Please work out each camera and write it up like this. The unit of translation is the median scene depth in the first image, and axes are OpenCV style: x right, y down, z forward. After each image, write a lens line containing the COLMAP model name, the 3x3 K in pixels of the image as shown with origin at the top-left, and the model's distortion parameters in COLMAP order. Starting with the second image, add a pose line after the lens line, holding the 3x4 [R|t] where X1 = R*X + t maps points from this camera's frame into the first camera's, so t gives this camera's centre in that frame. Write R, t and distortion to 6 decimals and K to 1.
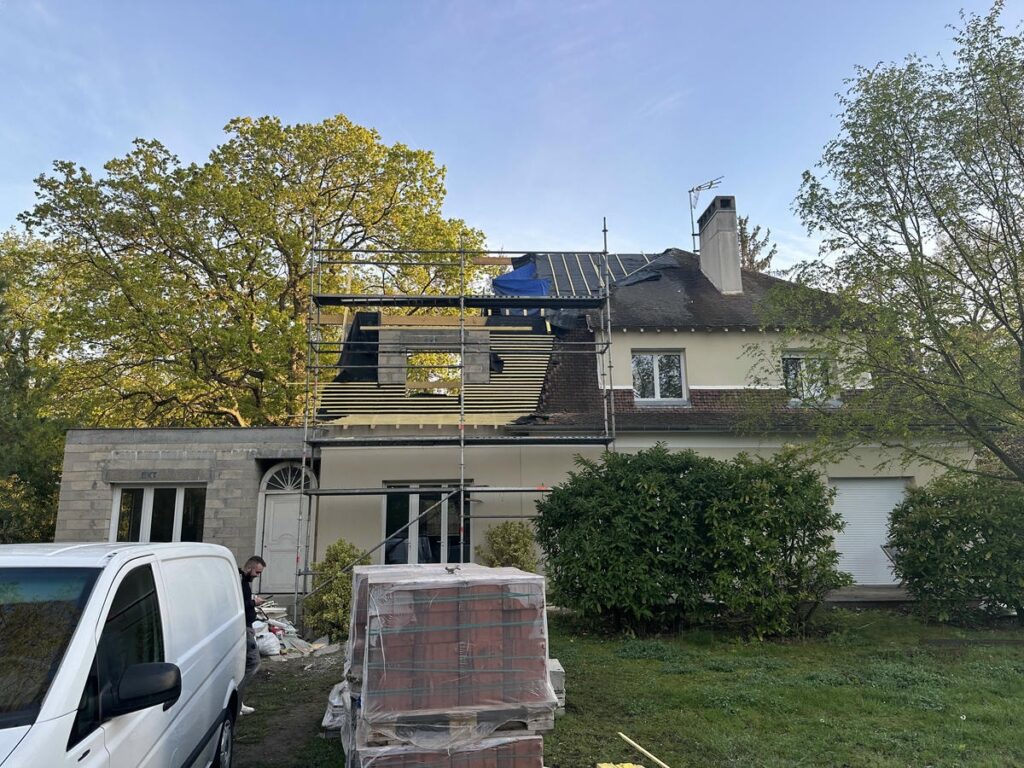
lens RADIAL K [[723.7, 0, 496.4], [0, 723.7, 385.6], [0, 0, 1]] dist [0.072226, -0.006649]
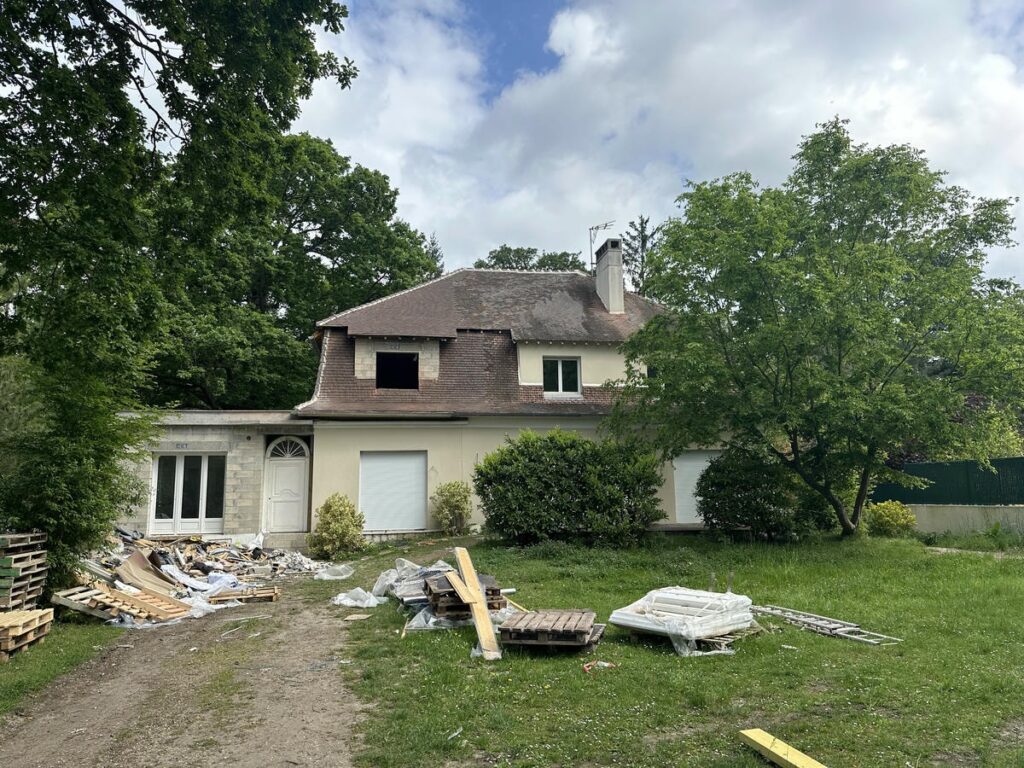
lens RADIAL K [[723.7, 0, 512.8], [0, 723.7, 381.3], [0, 0, 1]] dist [0.072226, -0.006649]
pose [[0.990372, 0.019103, 0.137104, -0.077510], [-0.026133, 0.998424, 0.049657, -0.092759], [-0.135939, -0.052762, 0.989311, -0.472973]]
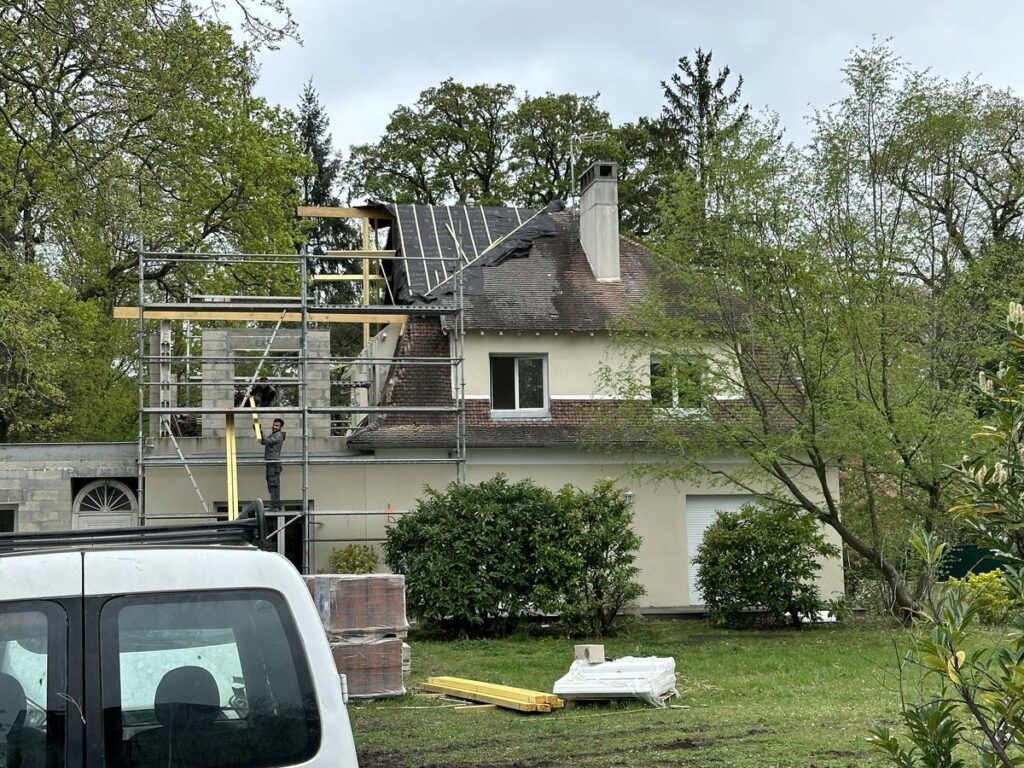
lens RADIAL K [[1573.7, 0, 510.4], [0, 1573.7, 383.2], [0, 0, 1]] dist [0.119428, 0.000000]
pose [[0.987712, 0.009472, 0.155999, -0.123769], [-0.023531, 0.995796, 0.088527, -0.251225], [-0.154504, -0.091110, 0.983782, -1.245936]]
